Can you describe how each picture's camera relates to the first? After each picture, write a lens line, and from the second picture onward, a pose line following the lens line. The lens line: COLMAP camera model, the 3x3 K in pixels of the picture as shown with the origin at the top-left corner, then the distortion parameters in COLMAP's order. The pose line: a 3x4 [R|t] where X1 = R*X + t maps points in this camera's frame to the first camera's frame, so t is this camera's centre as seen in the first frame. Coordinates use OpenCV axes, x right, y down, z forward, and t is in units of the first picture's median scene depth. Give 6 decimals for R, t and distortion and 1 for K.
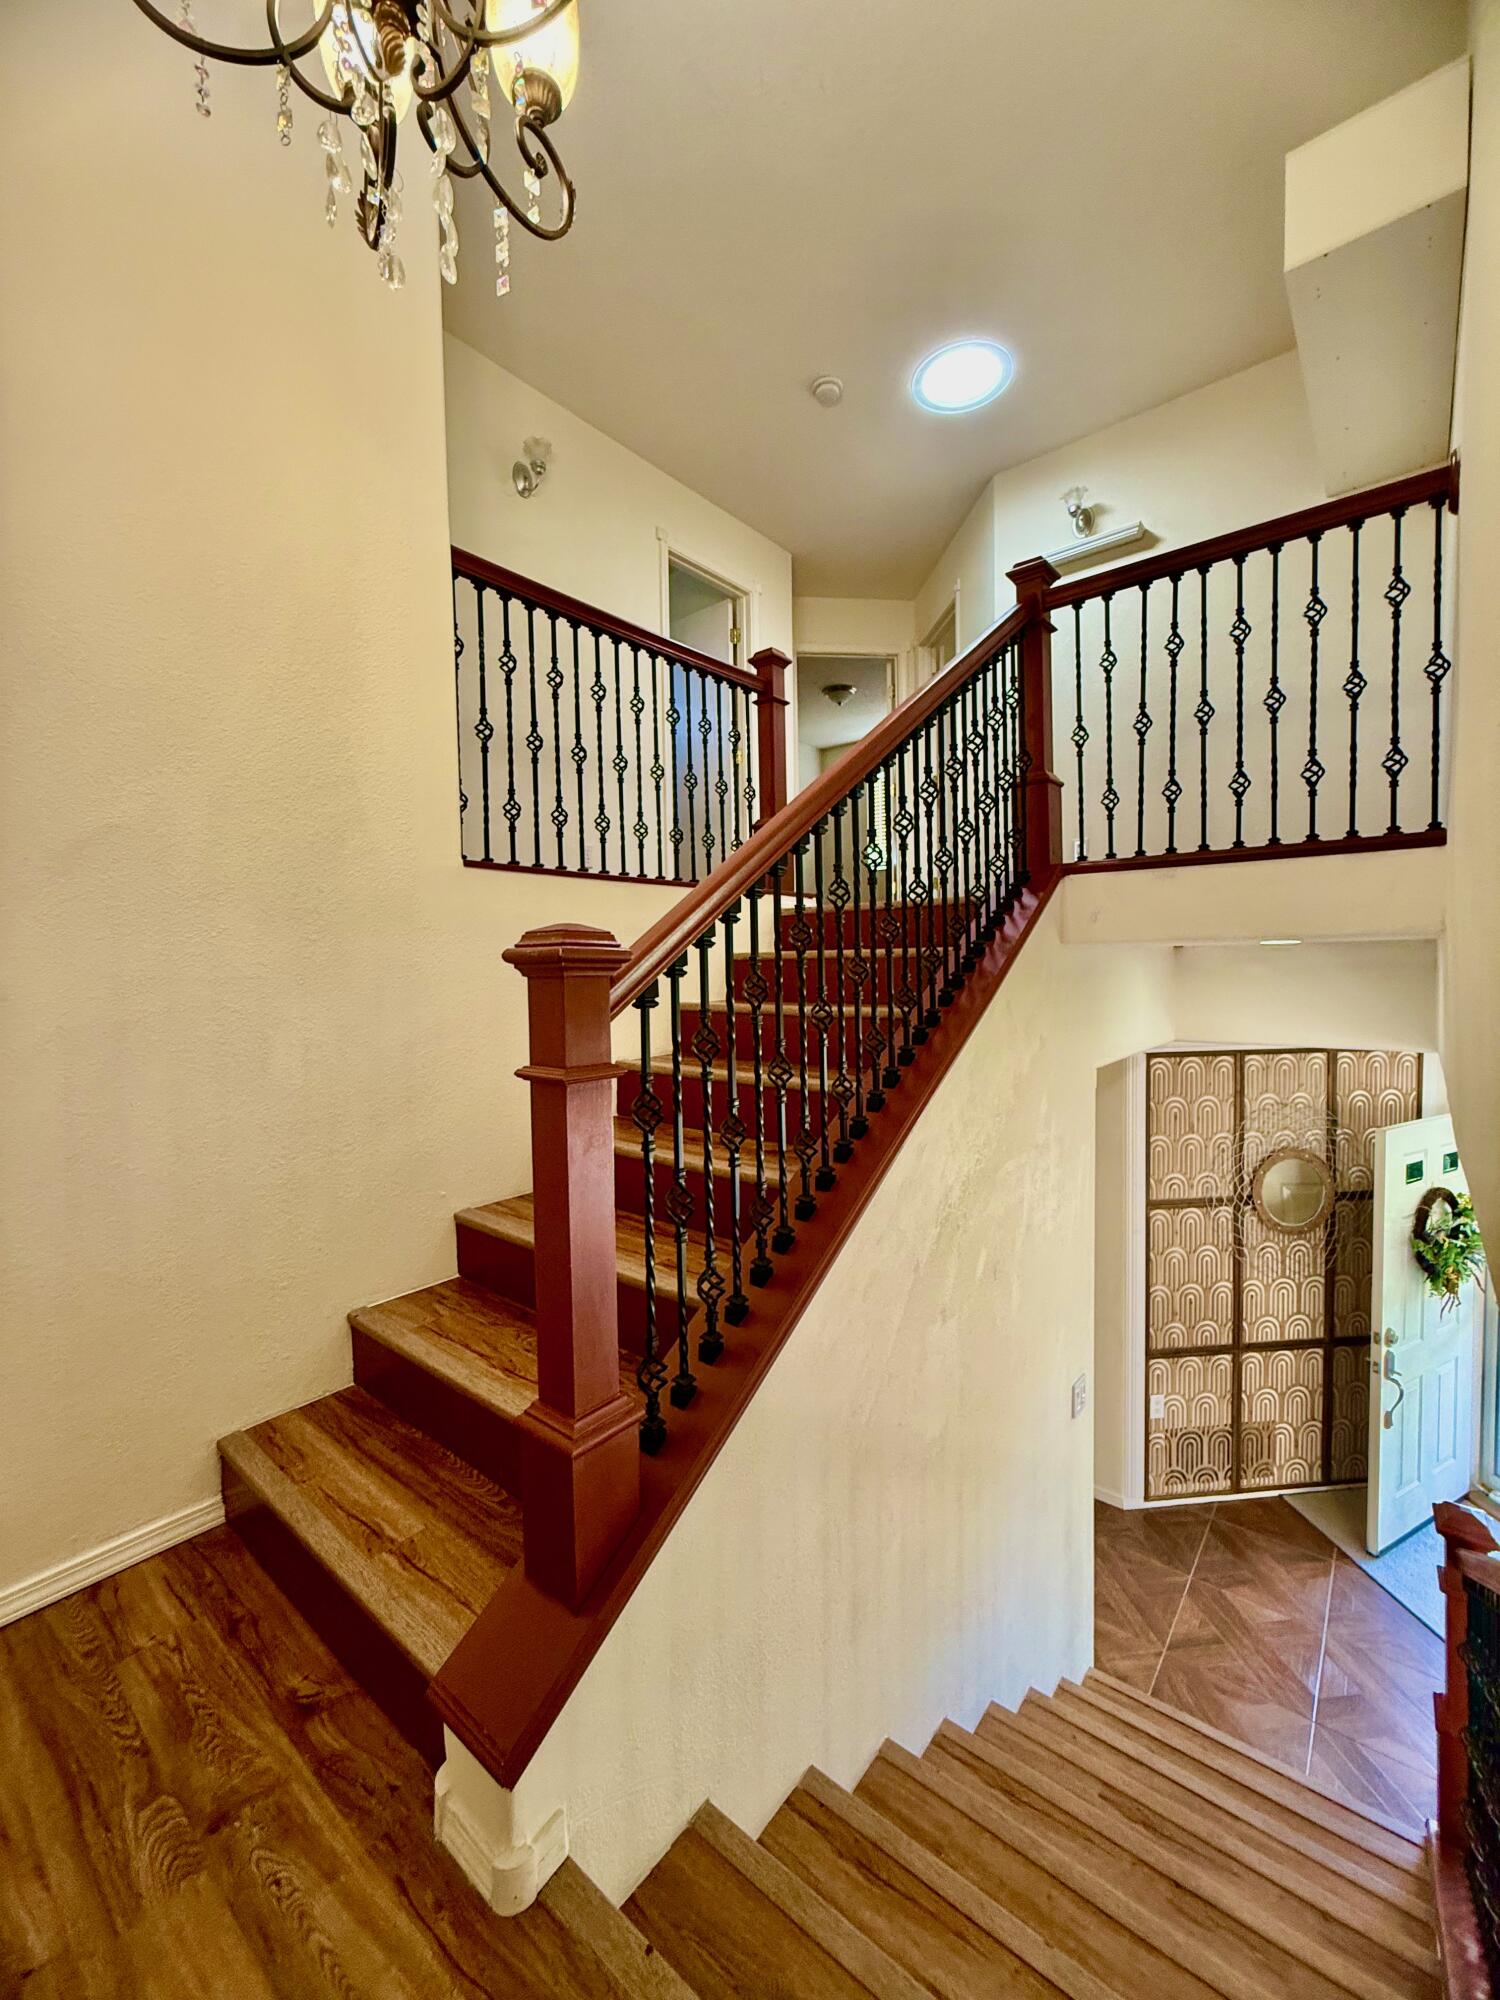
lens RADIAL K [[812.2, 0, 735.5], [0, 812.2, 994.2], [0, 0, 1]] dist [-0.003601, 0.001582]
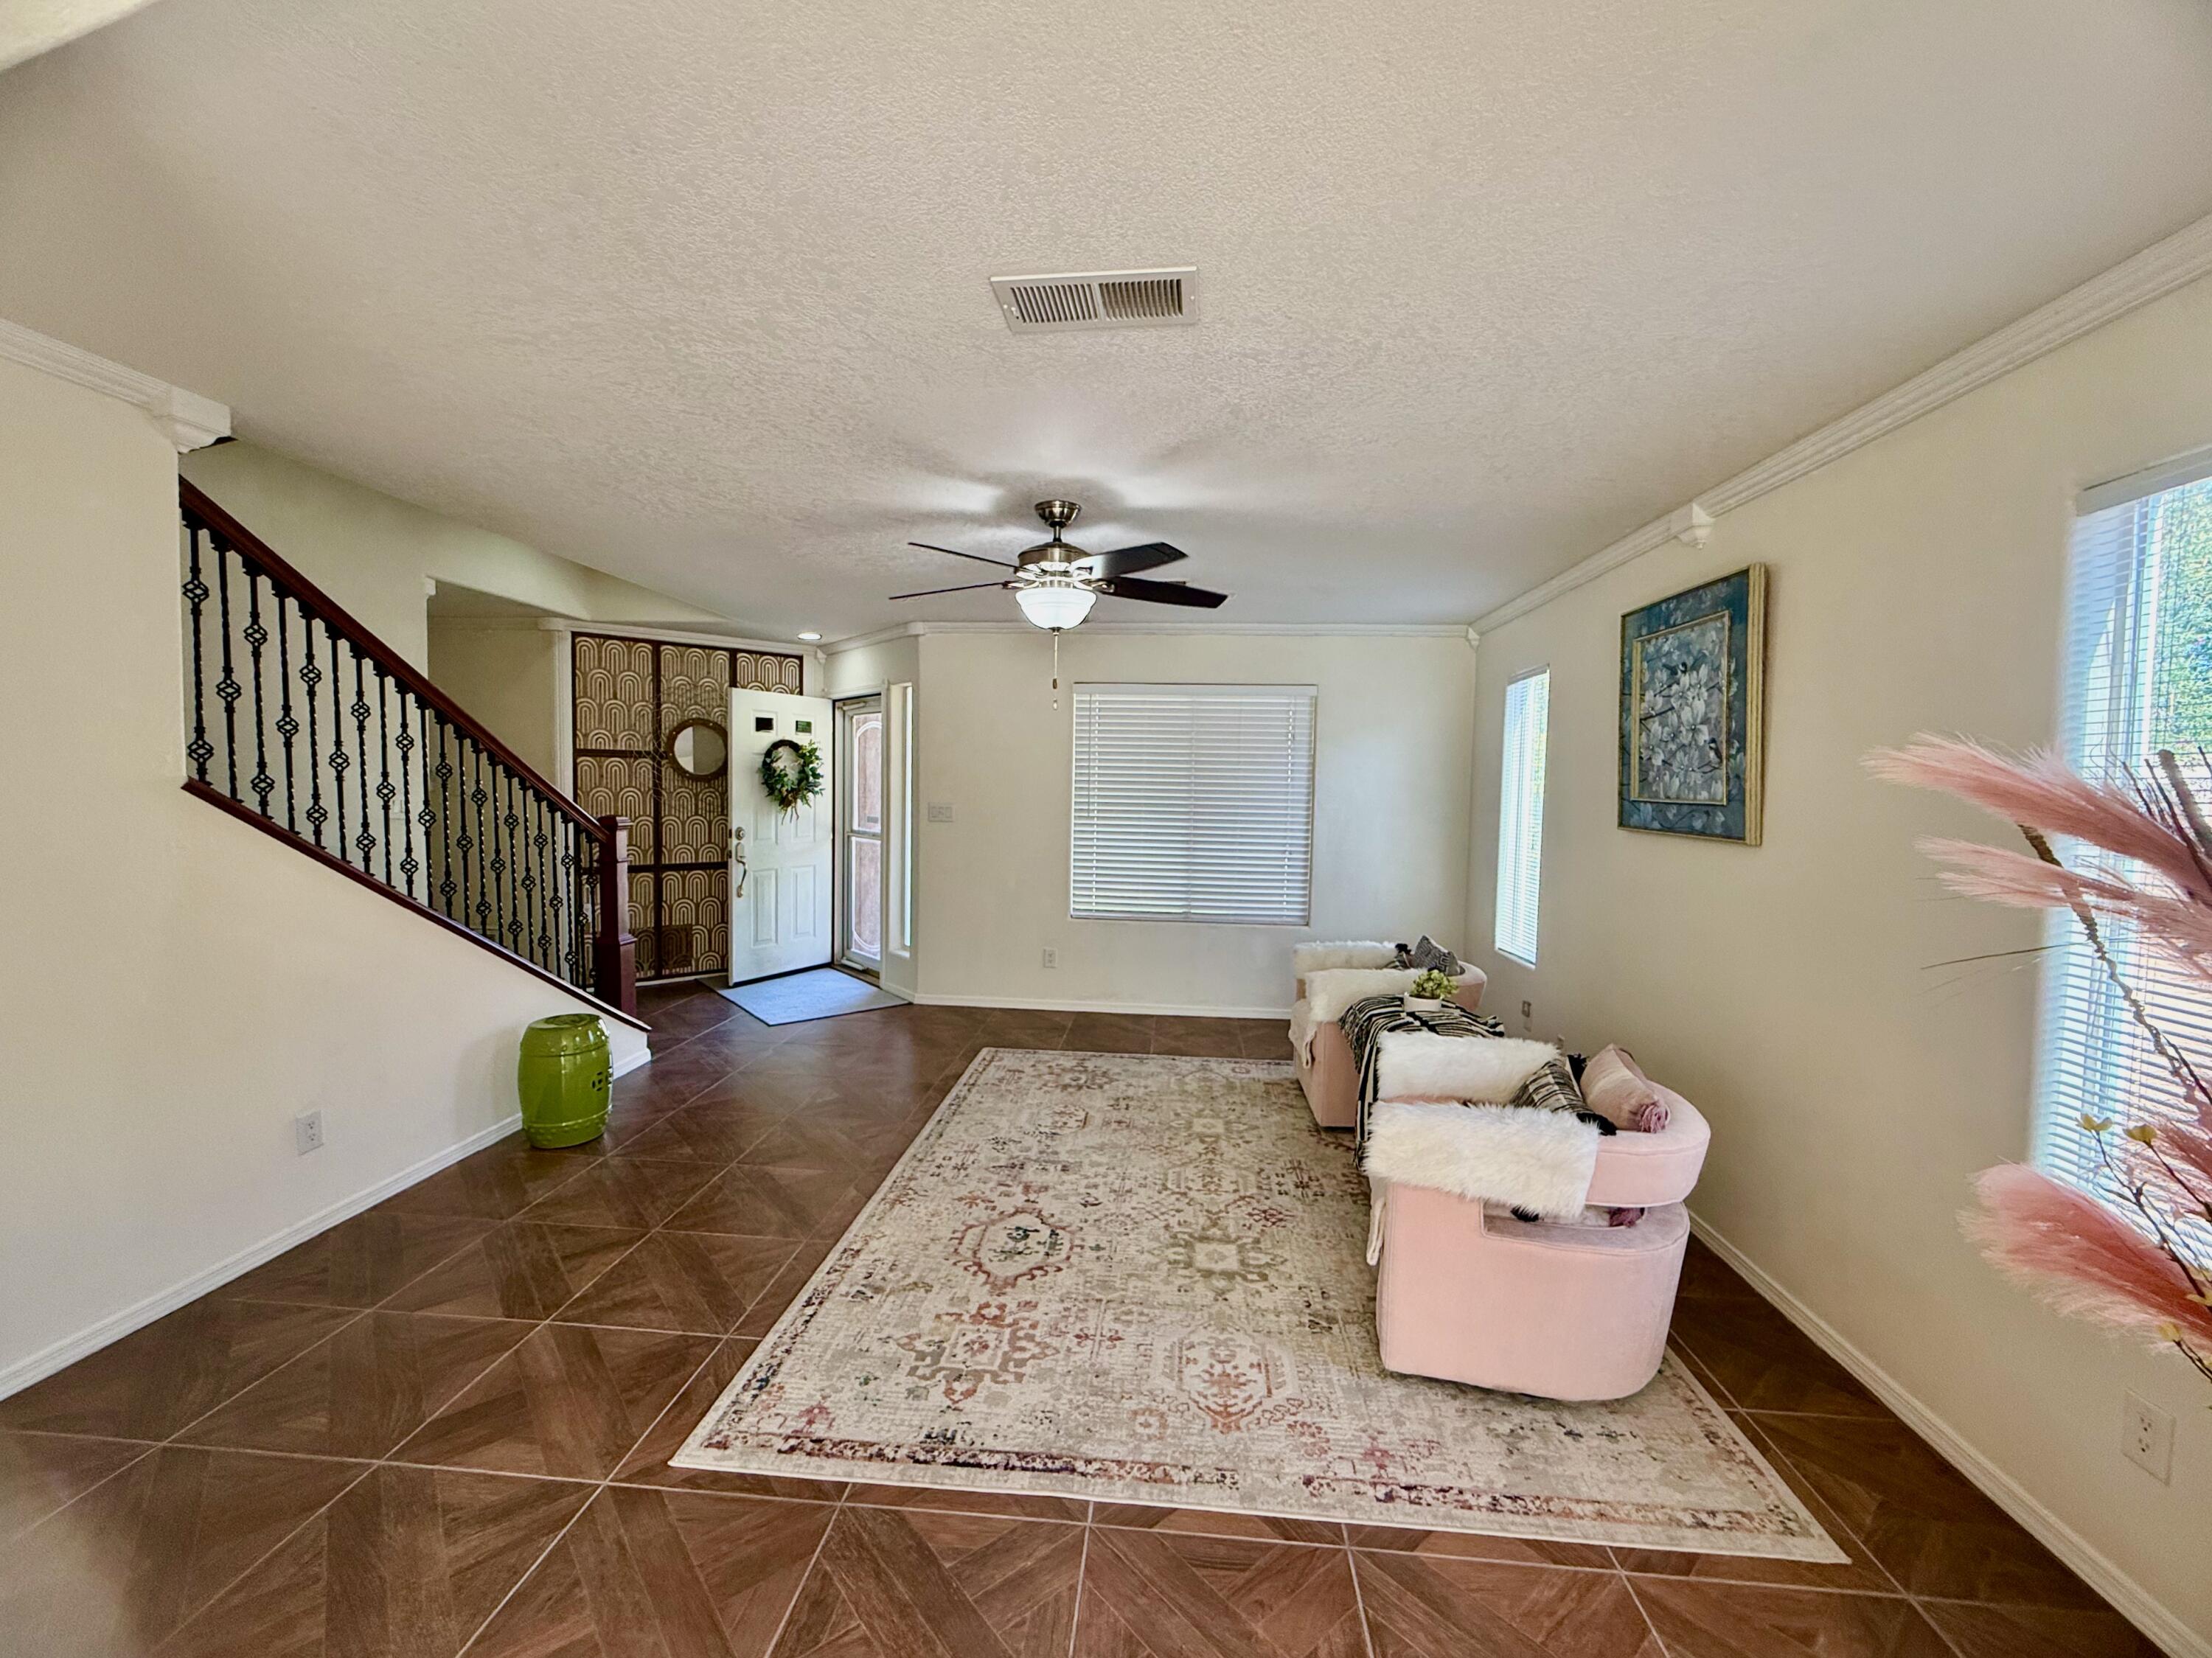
lens RADIAL K [[898.2, 0, 1110.0], [0, 898.2, 838.9], [0, 0, 1]] dist [-0.003601, 0.001582]
pose [[0.812838, 0.000839, 0.582490, 0.366441], [-0.017170, 0.999599, 0.022520, 0.345202], [-0.582237, -0.028306, 0.812526, -0.631485]]
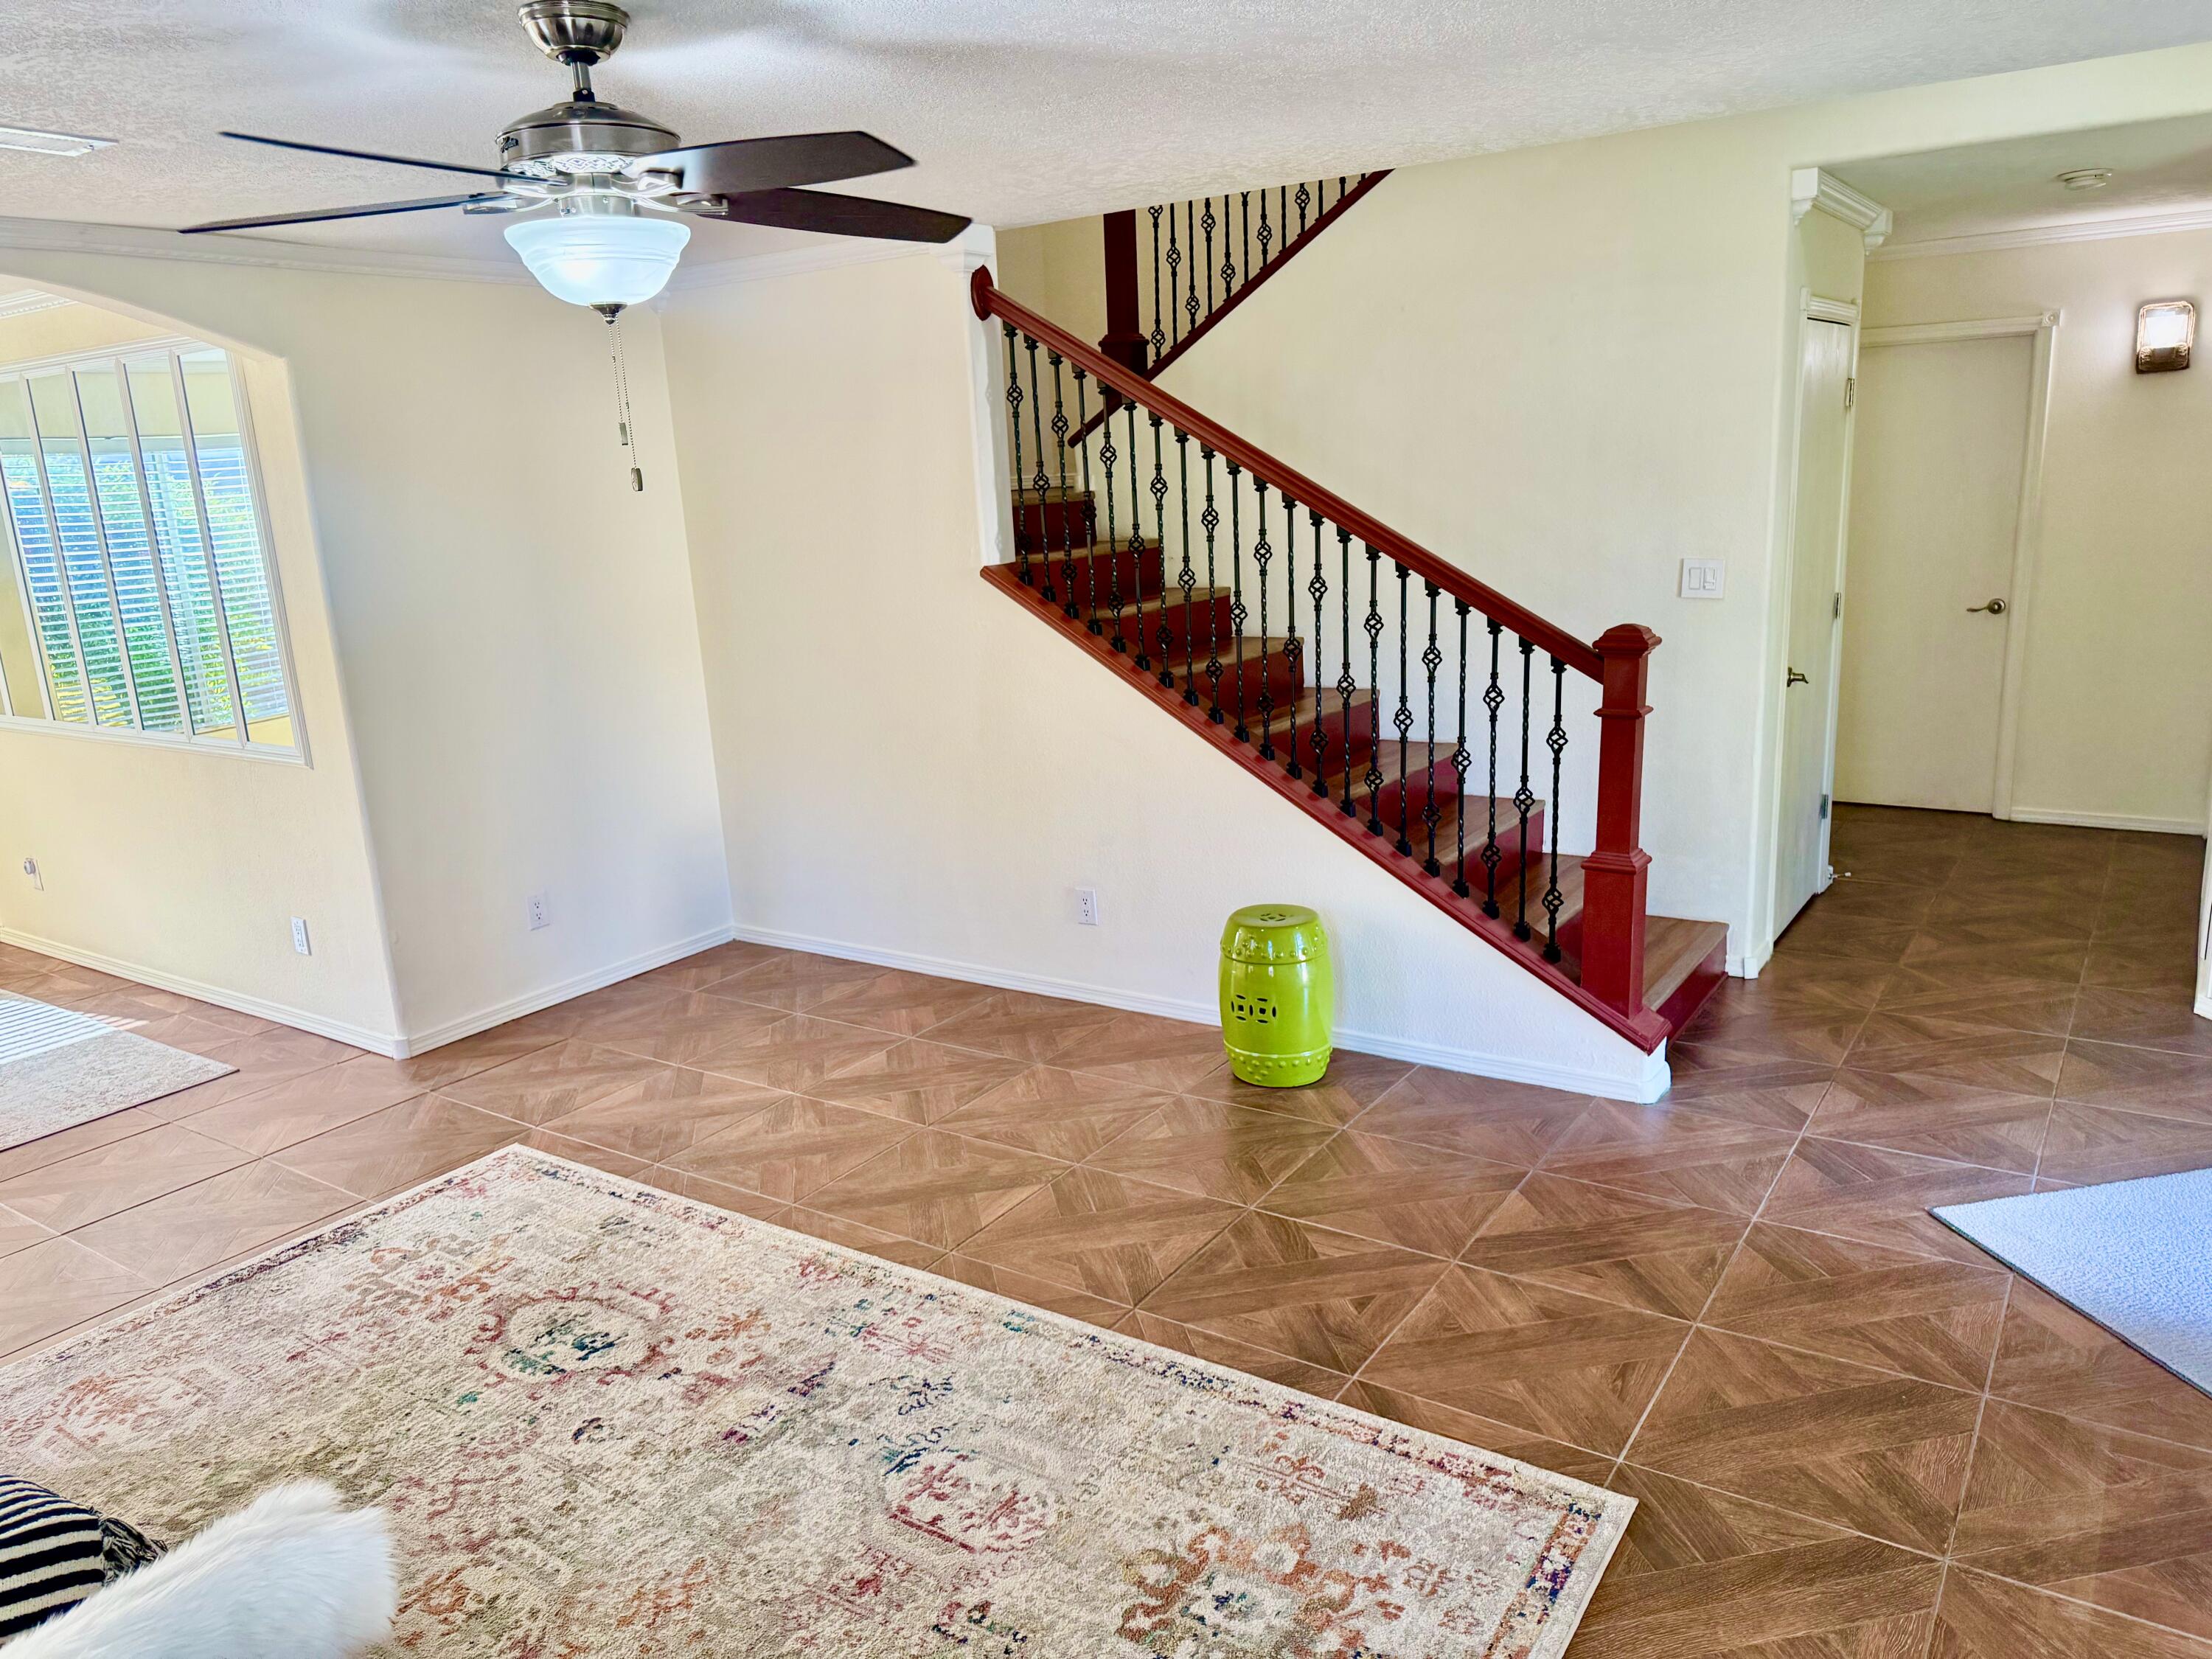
lens RADIAL K [[1573.7, 0, 1128.0], [0, 1573.7, 830.9], [0, 0, 1]] dist [0.041748, -0.058310]
pose [[0.117315, 0.246689, -0.961968, 1.433808], [0.012587, 0.968209, 0.249824, 0.226136], [0.993015, -0.041416, 0.110480, 0.144585]]
